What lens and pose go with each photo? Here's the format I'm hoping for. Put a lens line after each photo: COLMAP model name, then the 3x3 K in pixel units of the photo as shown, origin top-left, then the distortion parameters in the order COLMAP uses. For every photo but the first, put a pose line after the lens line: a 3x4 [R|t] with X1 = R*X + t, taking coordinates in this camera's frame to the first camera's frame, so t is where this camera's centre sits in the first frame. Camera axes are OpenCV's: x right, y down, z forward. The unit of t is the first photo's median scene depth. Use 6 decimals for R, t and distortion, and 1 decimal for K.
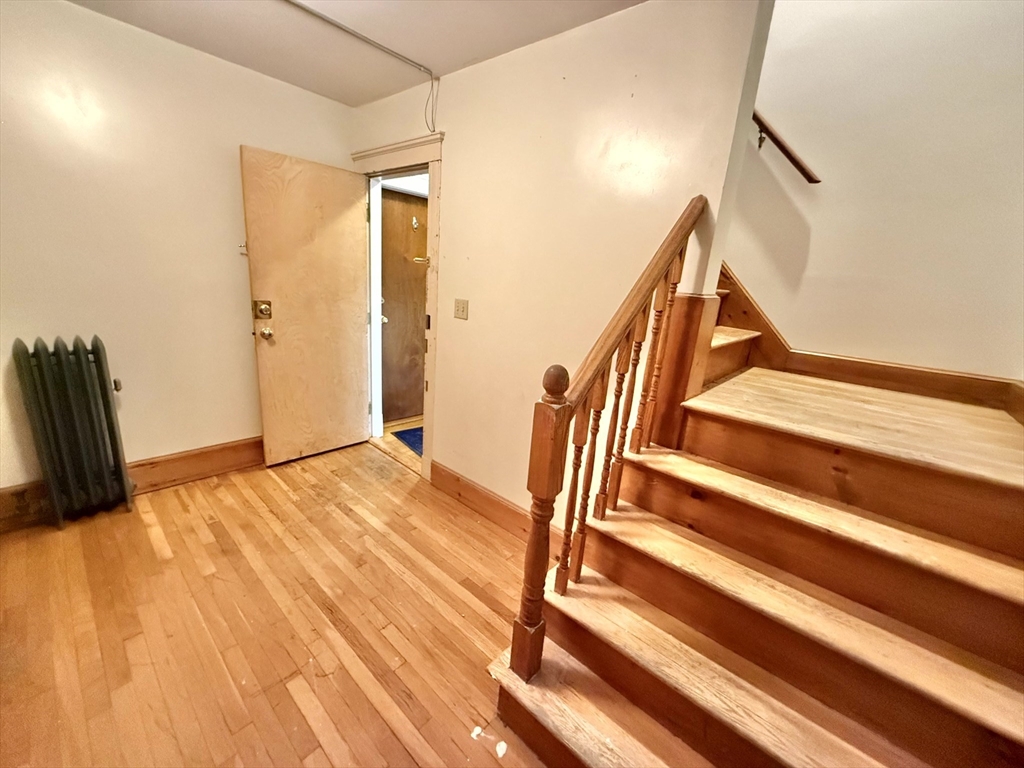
lens RADIAL K [[407.9, 0, 512.0], [0, 407.9, 385.6], [0, 0, 1]] dist [0.000358, -0.000038]
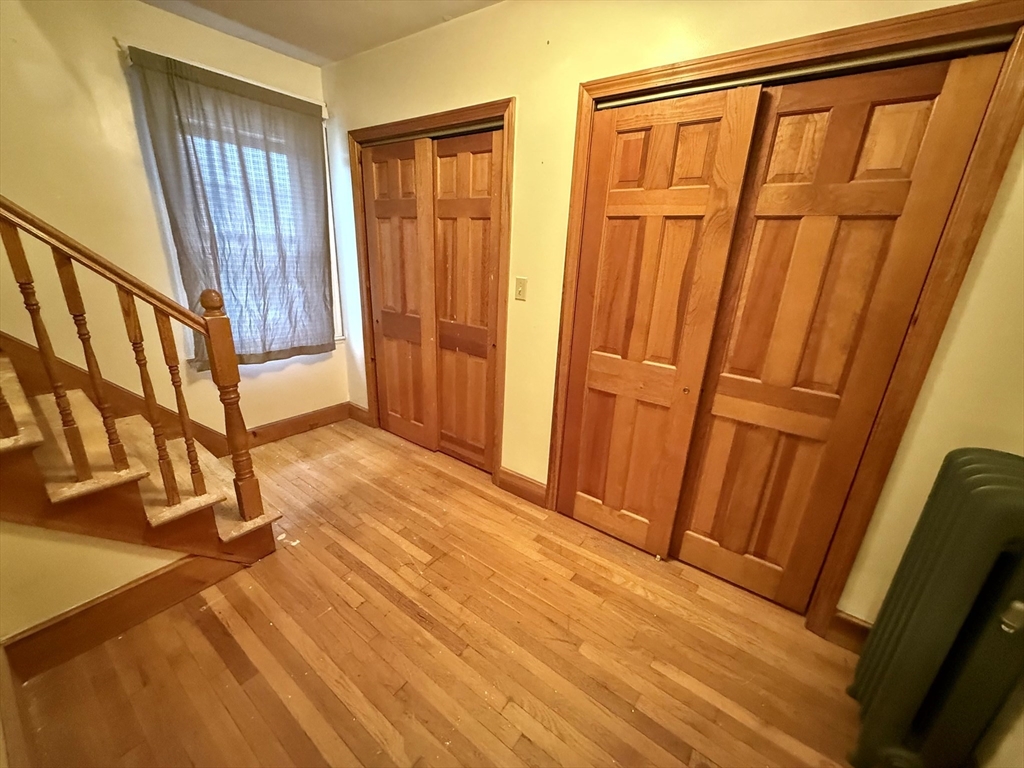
lens RADIAL K [[407.9, 0, 512.0], [0, 407.9, 385.6], [0, 0, 1]] dist [0.000358, -0.000038]
pose [[-0.988820, -0.092701, -0.116794, -0.507943], [-0.141861, 0.826125, 0.545338, -0.449703], [0.045933, 0.555810, -0.830040, 1.543419]]
